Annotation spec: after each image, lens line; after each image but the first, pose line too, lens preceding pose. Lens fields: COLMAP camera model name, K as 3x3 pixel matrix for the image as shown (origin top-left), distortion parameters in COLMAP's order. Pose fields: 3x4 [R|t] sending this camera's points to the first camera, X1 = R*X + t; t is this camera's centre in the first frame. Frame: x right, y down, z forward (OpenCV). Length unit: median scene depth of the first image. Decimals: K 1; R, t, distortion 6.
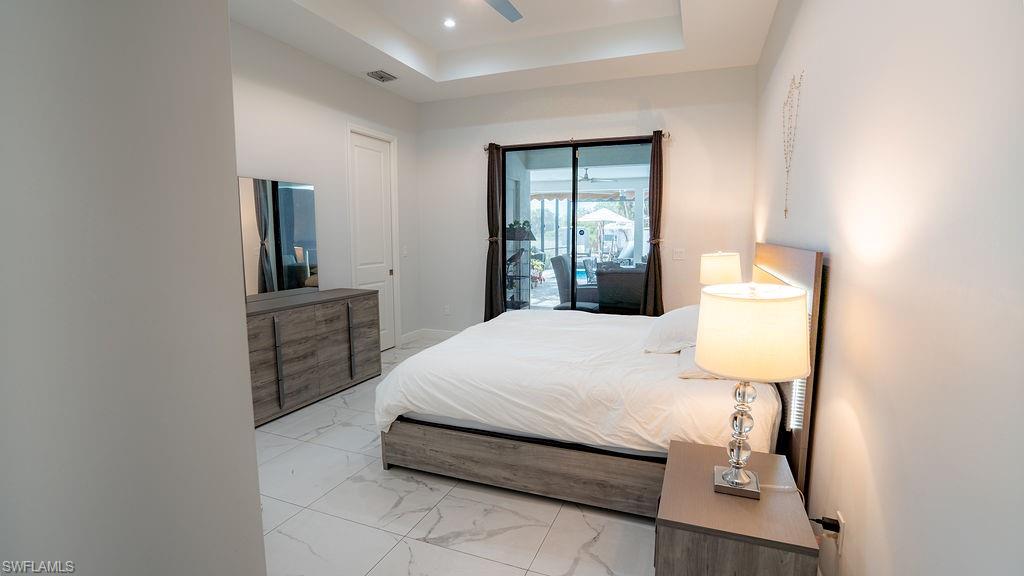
lens RADIAL K [[475.1, 0, 509.9], [0, 475.1, 287.2], [0, 0, 1]] dist [-0.055471, 0.021987]
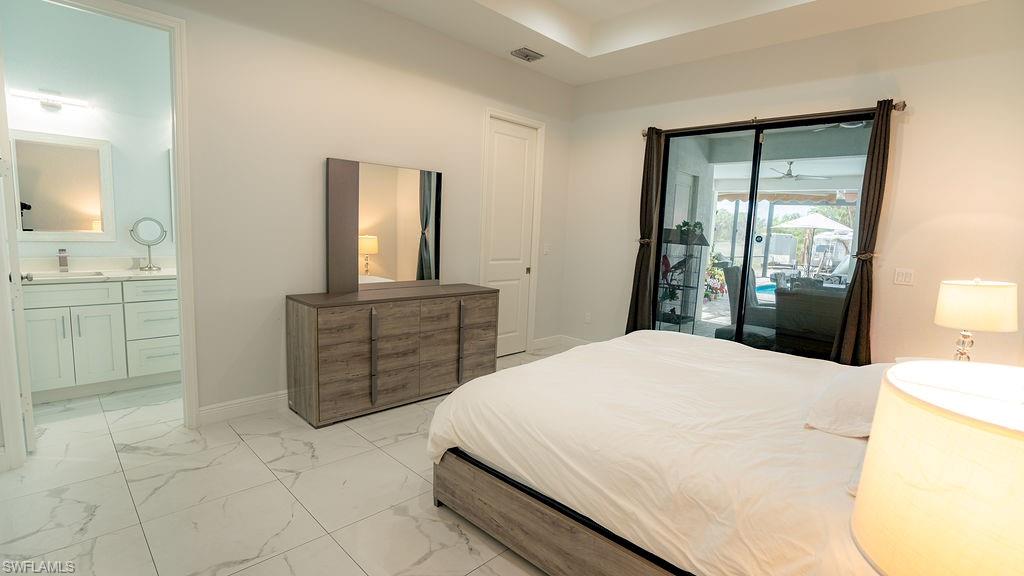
lens RADIAL K [[475.1, 0, 511.5], [0, 475.1, 288.6], [0, 0, 1]] dist [-0.055471, 0.021987]
pose [[0.924198, 0.090582, -0.371017, 0.081676], [-0.088732, 0.995811, 0.022090, -0.017375], [0.371463, 0.012505, 0.928363, 0.159136]]
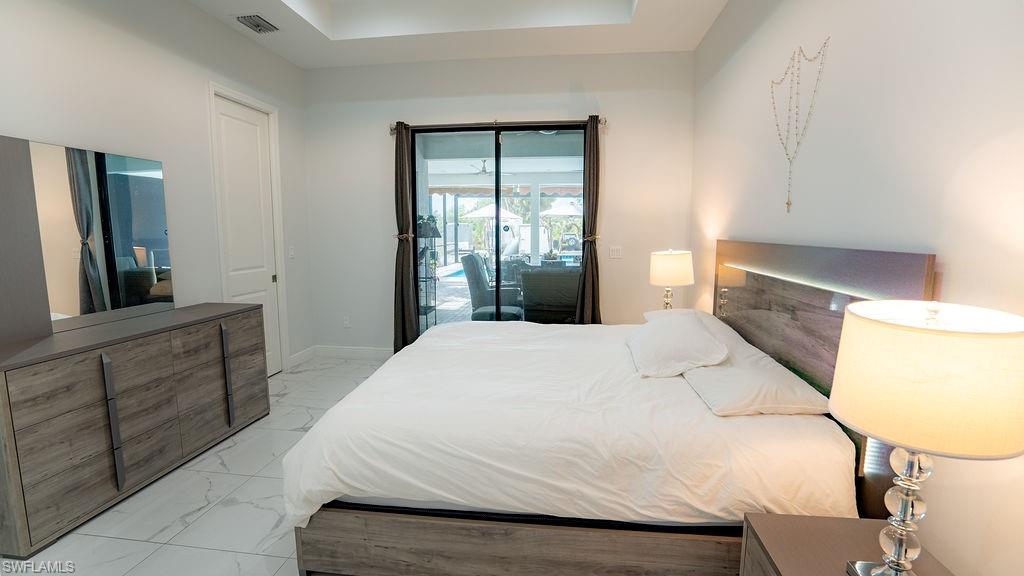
lens RADIAL K [[475.1, 0, 511.0], [0, 475.1, 288.7], [0, 0, 1]] dist [-0.055471, 0.021987]
pose [[0.967847, -0.028041, 0.249971, -0.077948], [0.025503, 0.999585, 0.013387, -0.017913], [-0.250242, -0.006582, 0.968161, 0.170019]]
